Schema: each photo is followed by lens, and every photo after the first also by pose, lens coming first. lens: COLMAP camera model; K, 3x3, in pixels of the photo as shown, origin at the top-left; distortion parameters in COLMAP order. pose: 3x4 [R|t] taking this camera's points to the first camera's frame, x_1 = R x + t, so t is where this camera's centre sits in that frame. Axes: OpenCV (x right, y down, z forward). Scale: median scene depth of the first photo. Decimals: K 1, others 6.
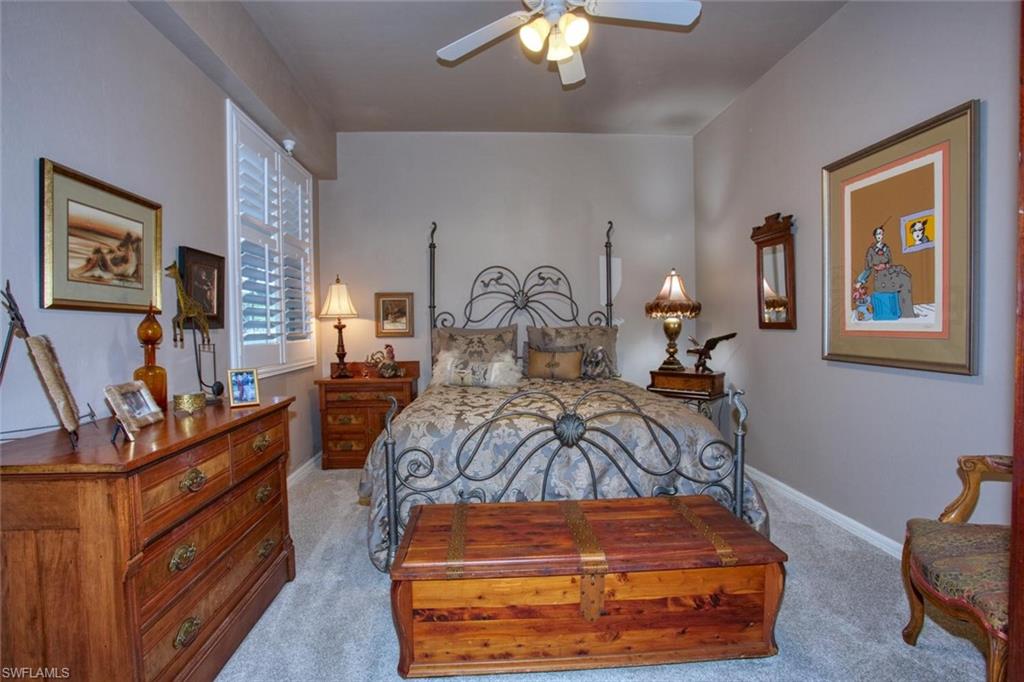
lens RADIAL K [[492.0, 0, 507.7], [0, 492.0, 337.3], [0, 0, 1]] dist [-0.037317, 0.009014]
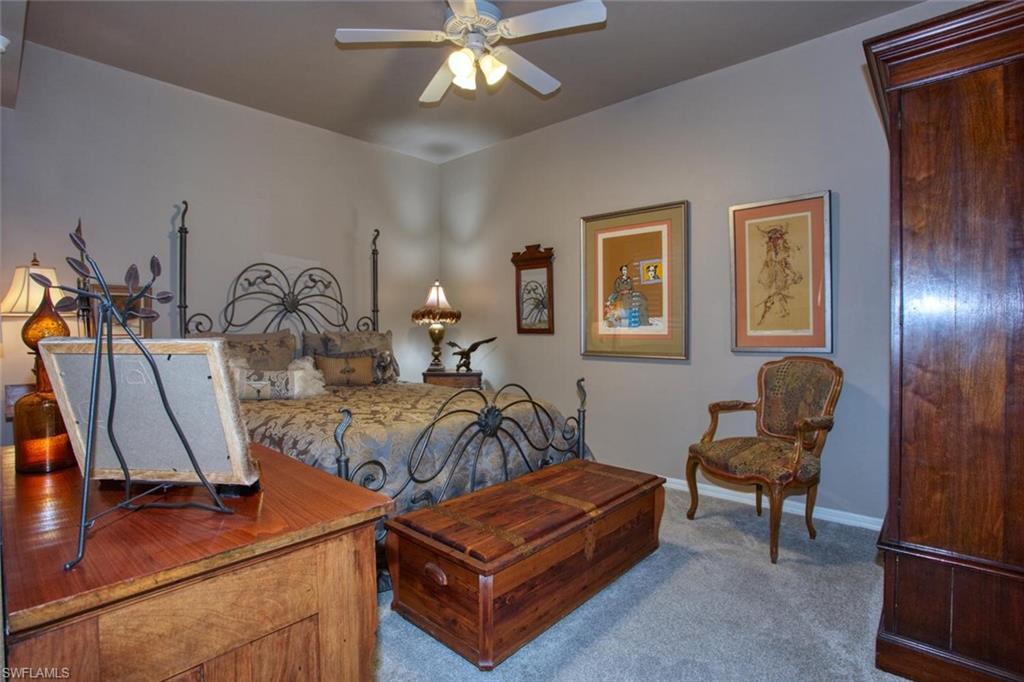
lens RADIAL K [[492.0, 0, 508.4], [0, 492.0, 338.3], [0, 0, 1]] dist [-0.037317, 0.009014]
pose [[0.734066, -0.007104, 0.679041, -0.347514], [0.014848, 0.999874, -0.005591, 0.001546], [-0.678916, 0.014187, 0.734079, 0.077601]]
